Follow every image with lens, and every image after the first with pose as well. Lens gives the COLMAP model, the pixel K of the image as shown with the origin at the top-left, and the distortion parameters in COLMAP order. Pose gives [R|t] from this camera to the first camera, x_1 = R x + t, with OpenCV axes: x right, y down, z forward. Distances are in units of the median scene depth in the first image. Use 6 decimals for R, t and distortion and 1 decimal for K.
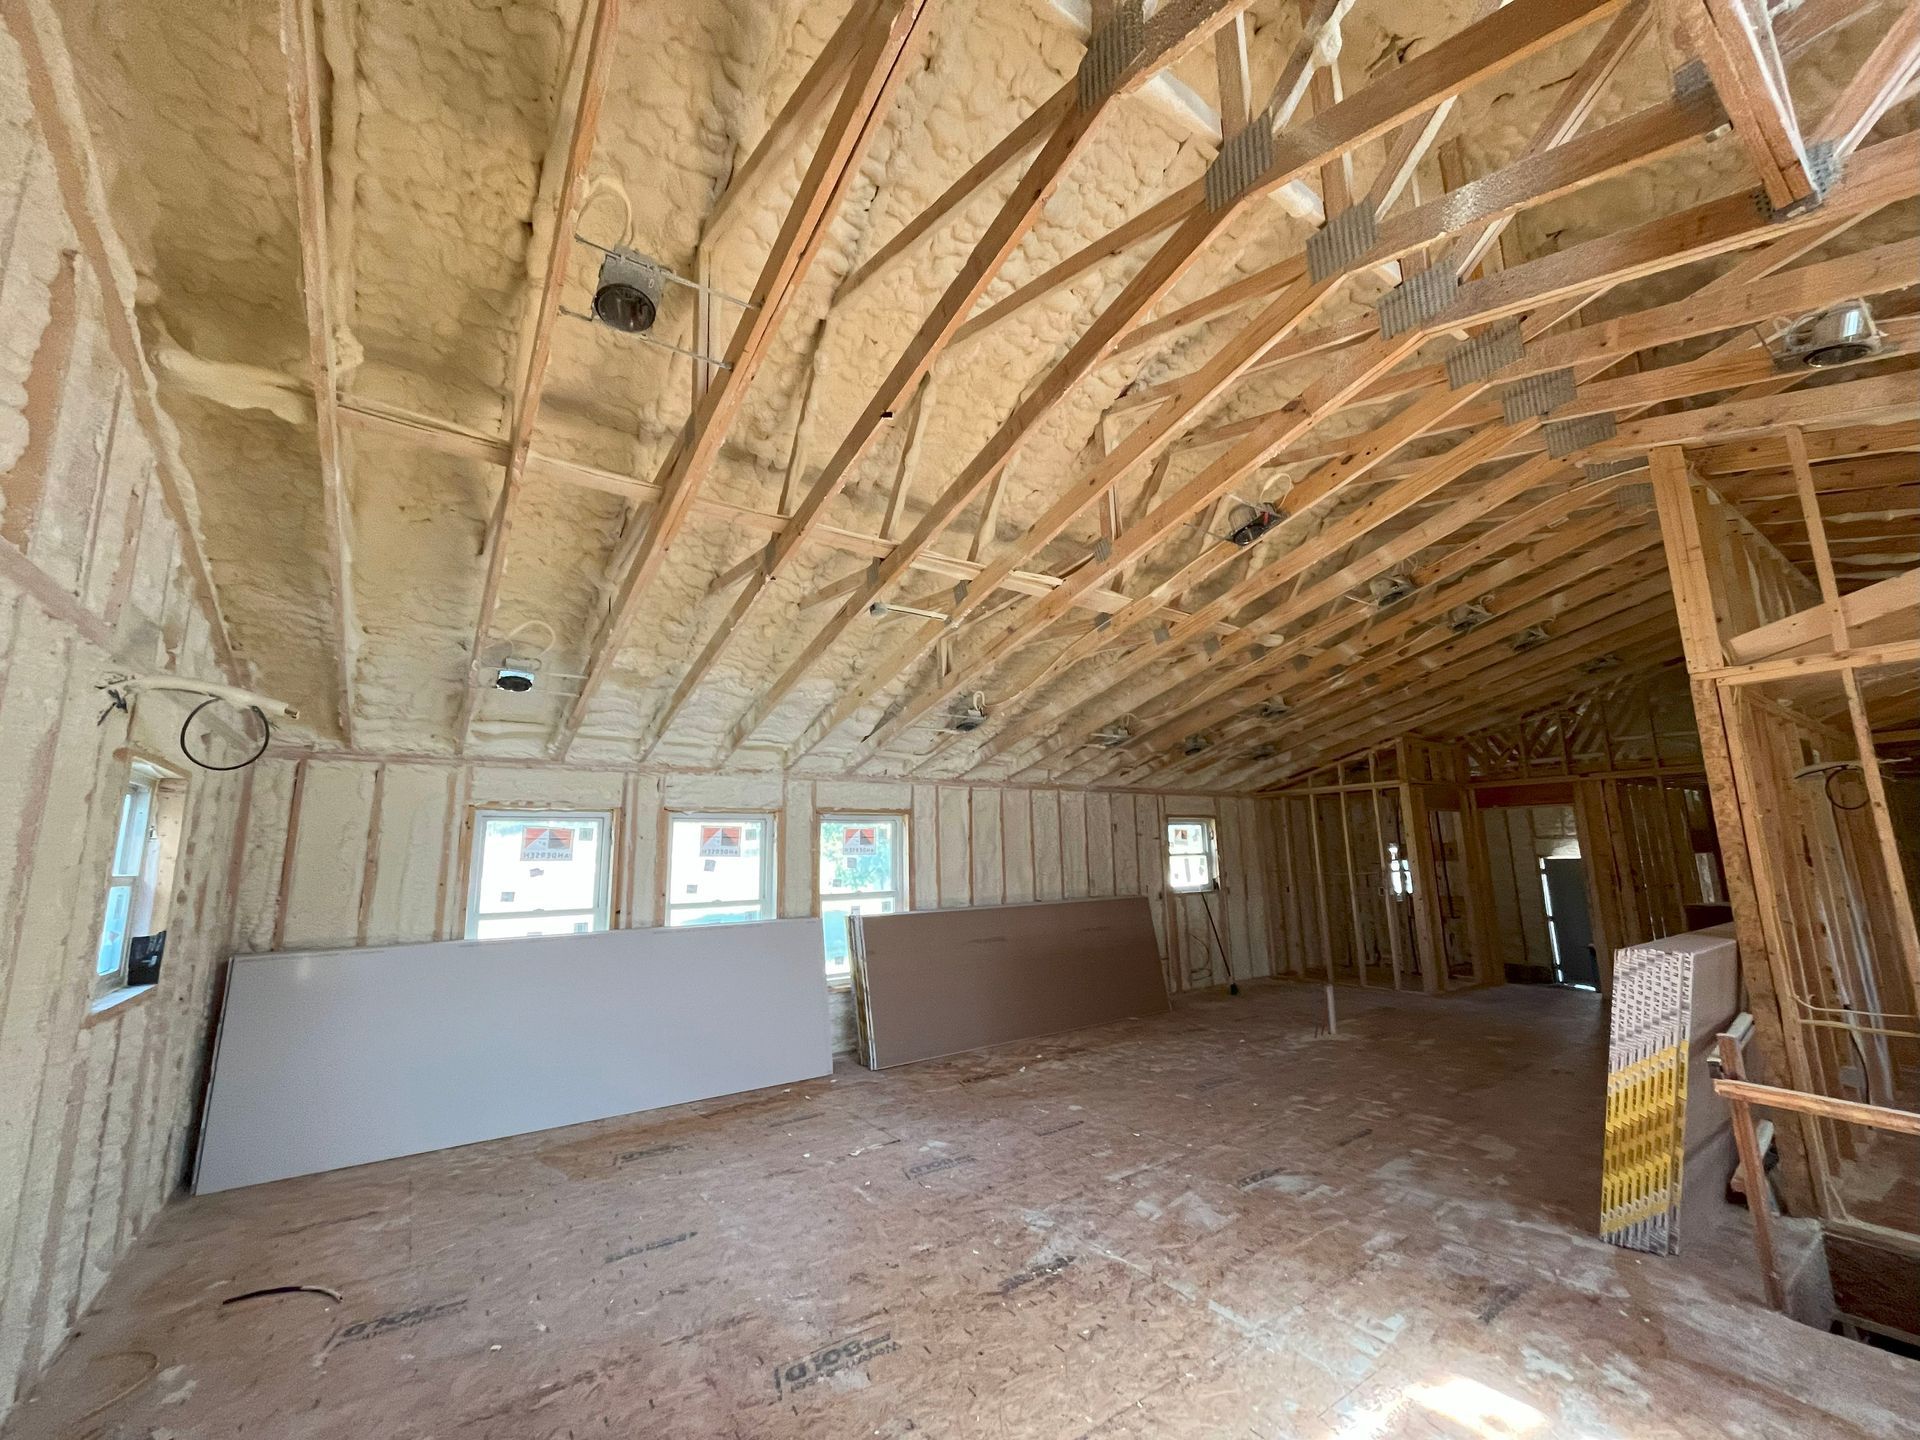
lens RADIAL K [[773.1, 0, 957.9], [0, 773.1, 728.1], [0, 0, 1]] dist [-0.000562, -0.000408]
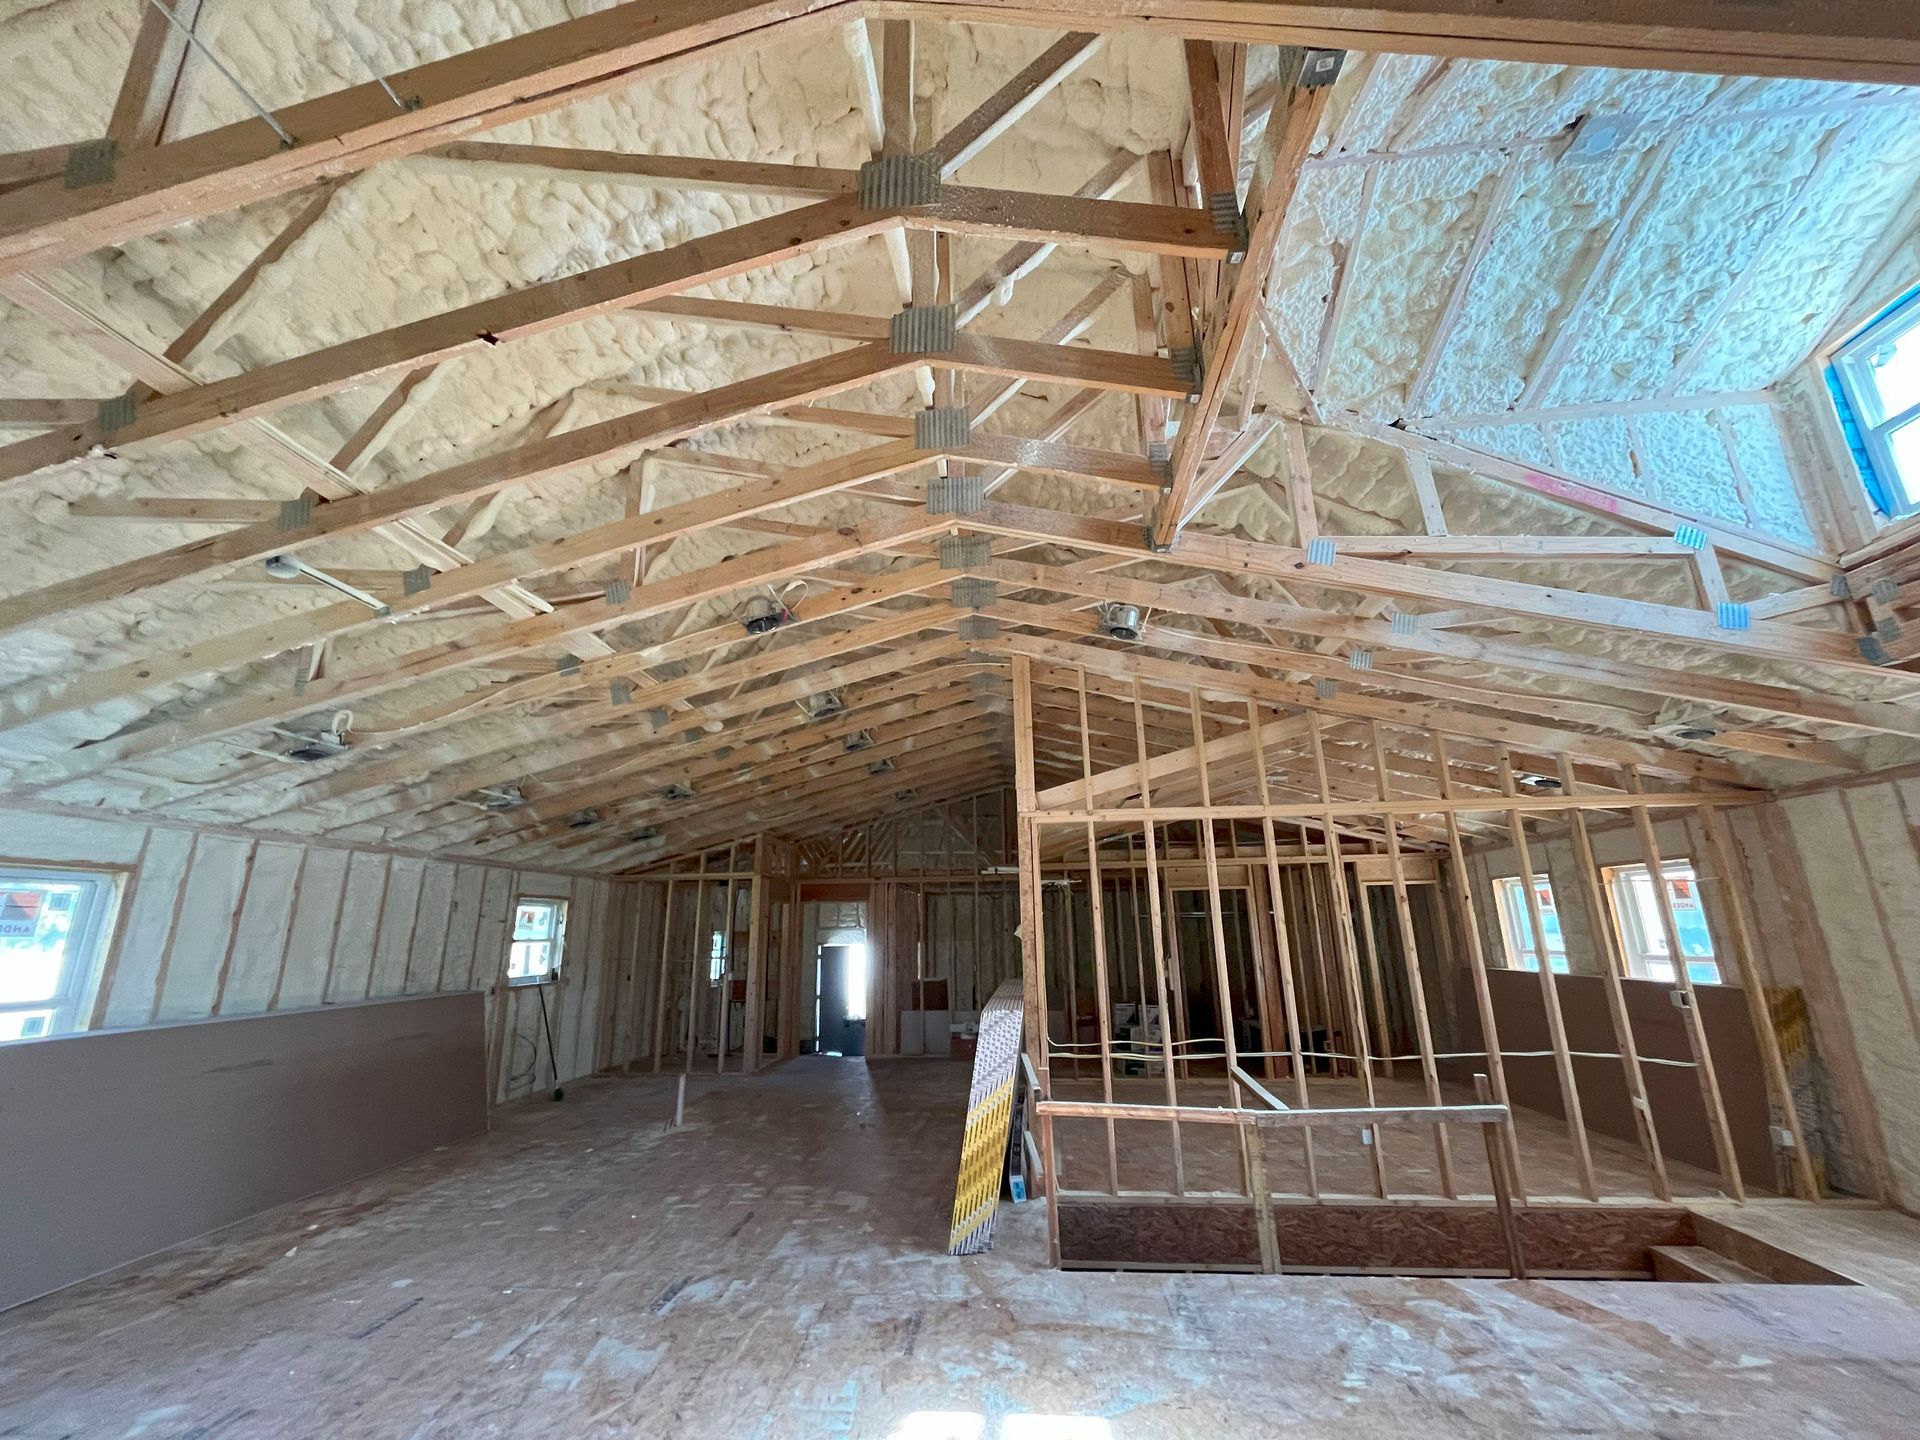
lens RADIAL K [[773.1, 0, 957.9], [0, 773.1, 728.1], [0, 0, 1]] dist [-0.000562, -0.000408]
pose [[0.648740, 0.205971, 0.732607, -0.128486], [-0.124472, 0.978431, -0.164861, 0.017219], [-0.750762, 0.015763, 0.660385, 0.075894]]
